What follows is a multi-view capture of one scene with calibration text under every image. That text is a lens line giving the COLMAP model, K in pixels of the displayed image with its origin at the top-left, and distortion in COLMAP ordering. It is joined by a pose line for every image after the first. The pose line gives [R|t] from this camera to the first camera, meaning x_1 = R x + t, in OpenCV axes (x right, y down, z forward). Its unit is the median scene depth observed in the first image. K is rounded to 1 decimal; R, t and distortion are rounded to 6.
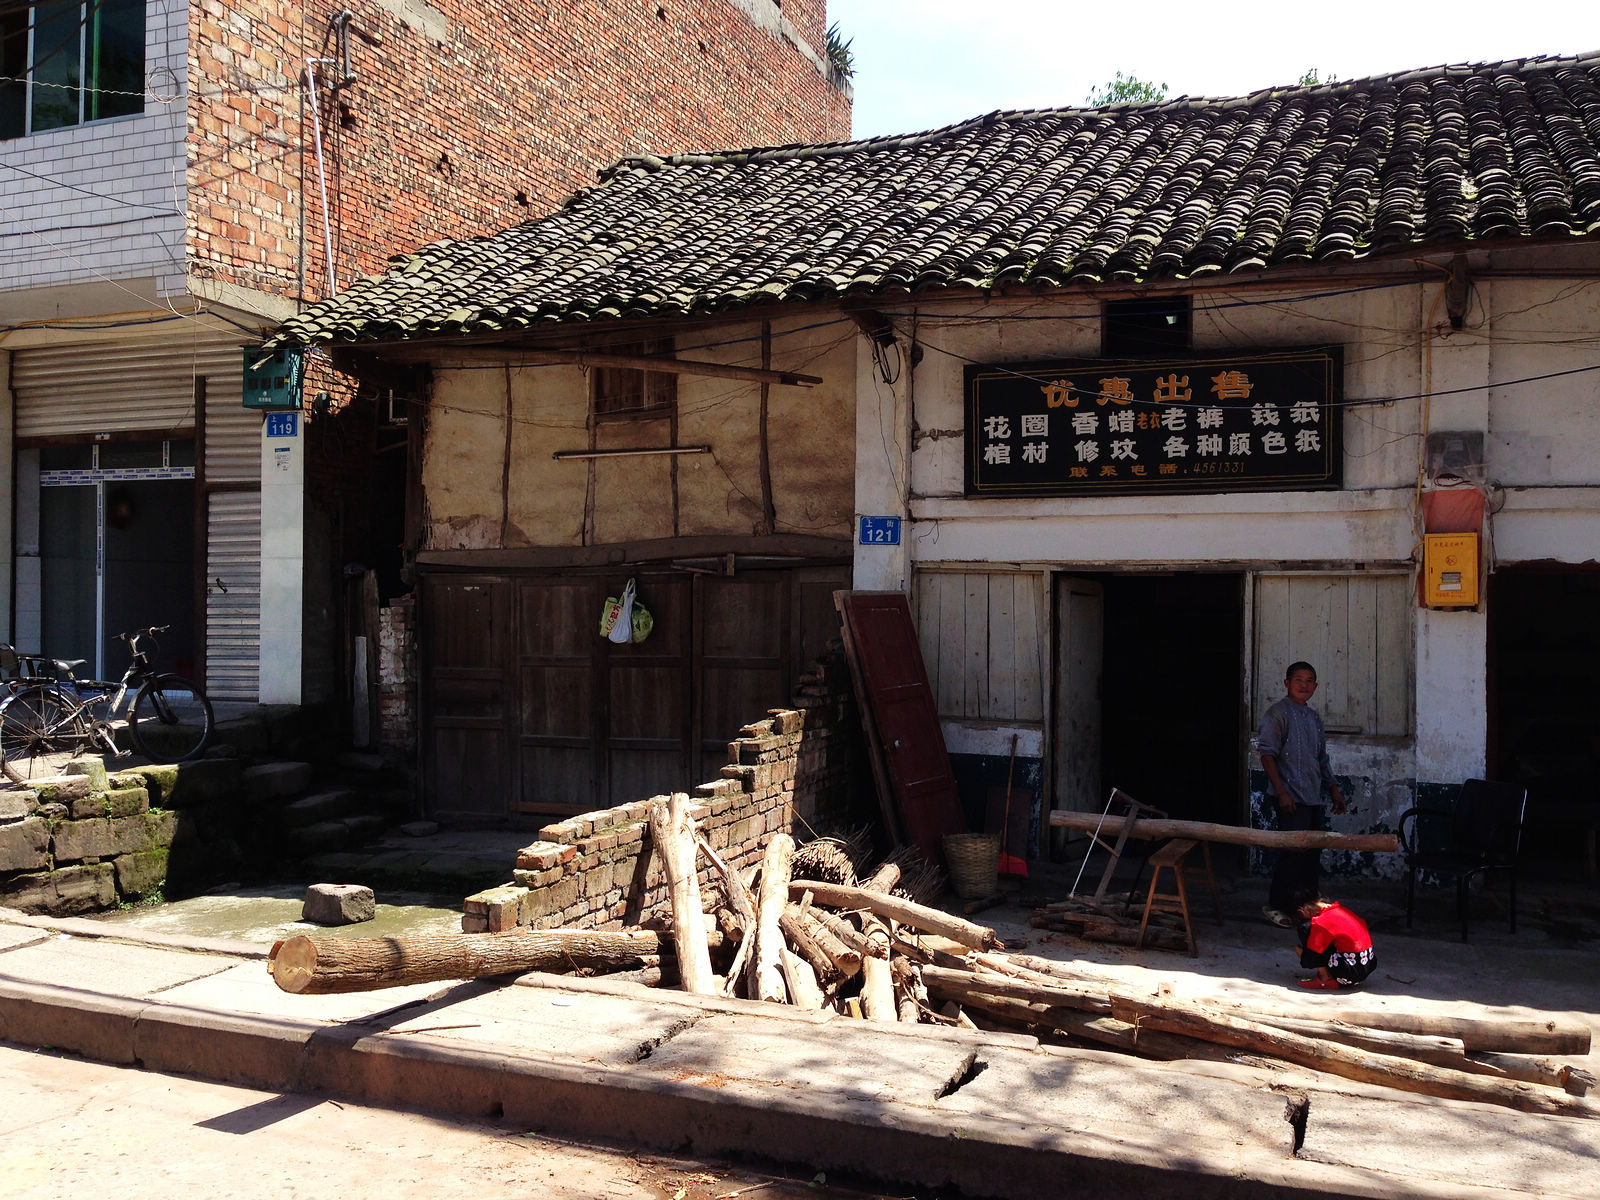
lens RADIAL K [[1499.6, 0, 792.2], [0, 1499.6, 586.9], [0, 0, 1]] dist [0.145181, -0.267803]
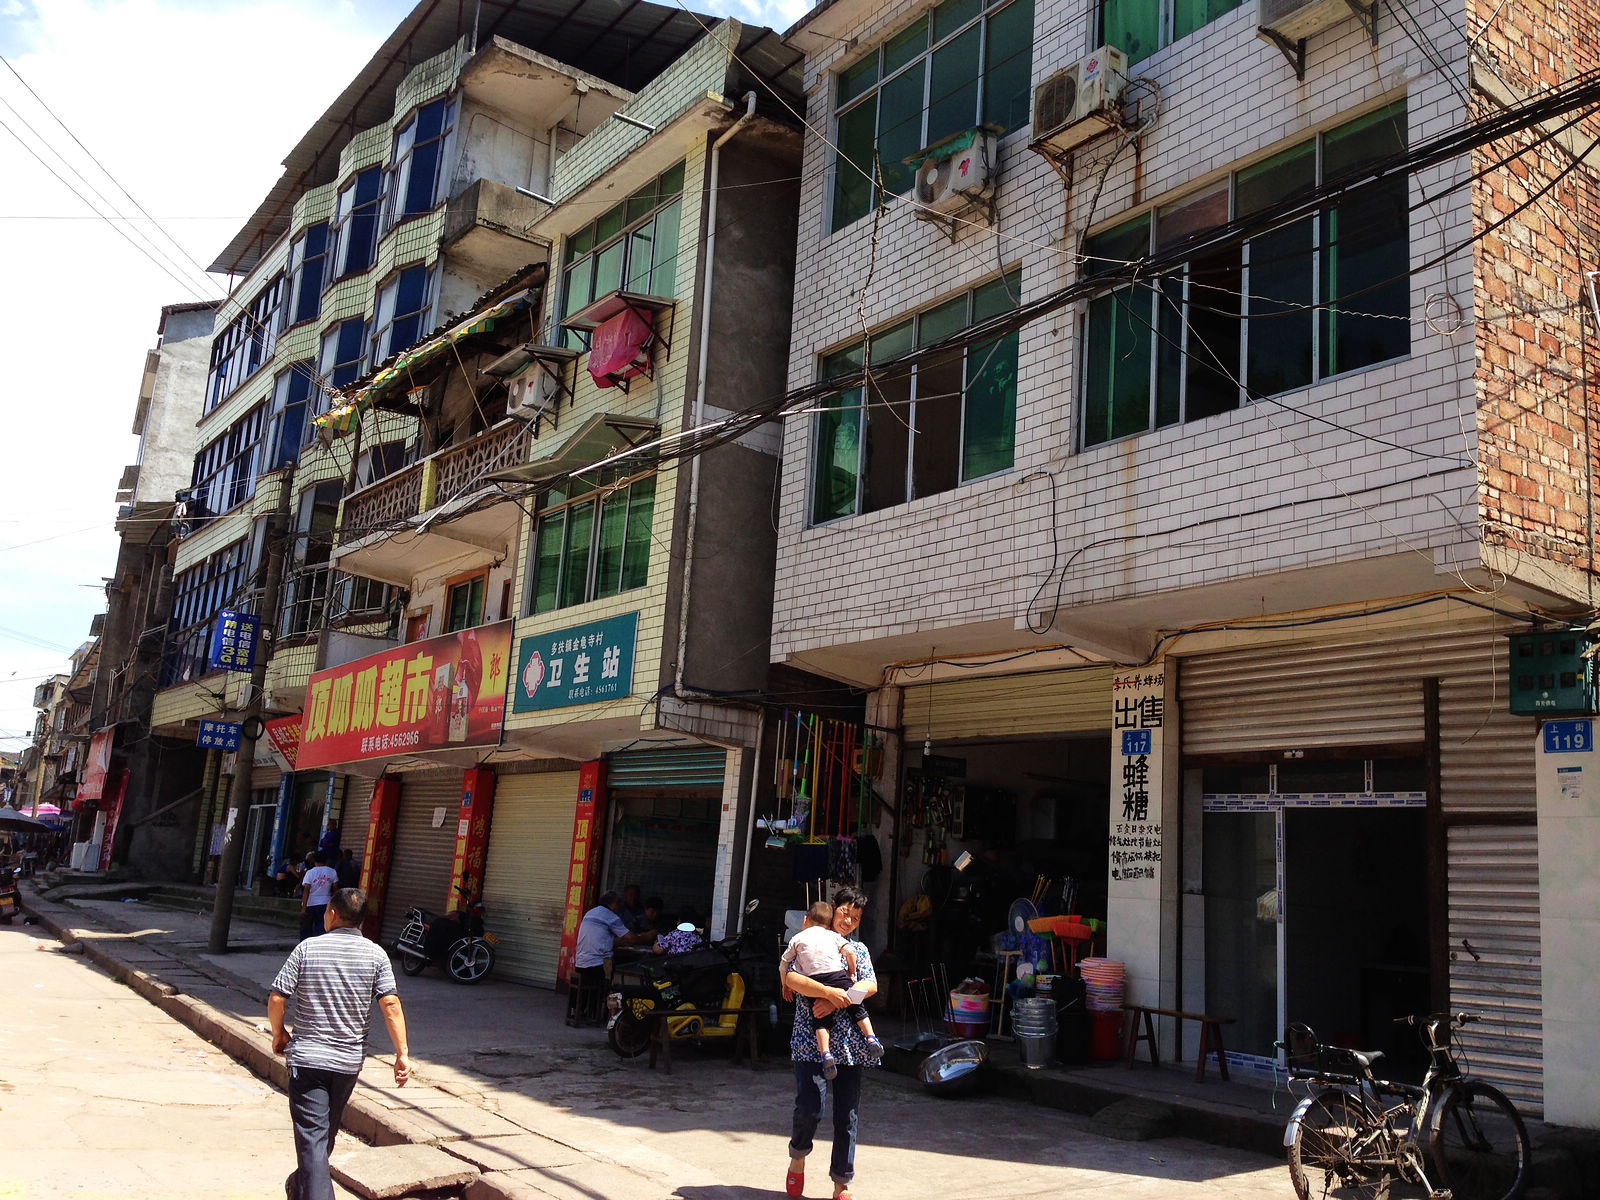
lens RADIAL K [[1499.6, 0, 792.2], [0, 1499.6, 586.9], [0, 0, 1]] dist [0.145181, -0.267803]
pose [[0.839577, -0.061608, -0.539736, -0.250643], [-0.055549, 0.978604, -0.198110, -0.008820], [0.540393, 0.196311, 0.818192, 0.169801]]
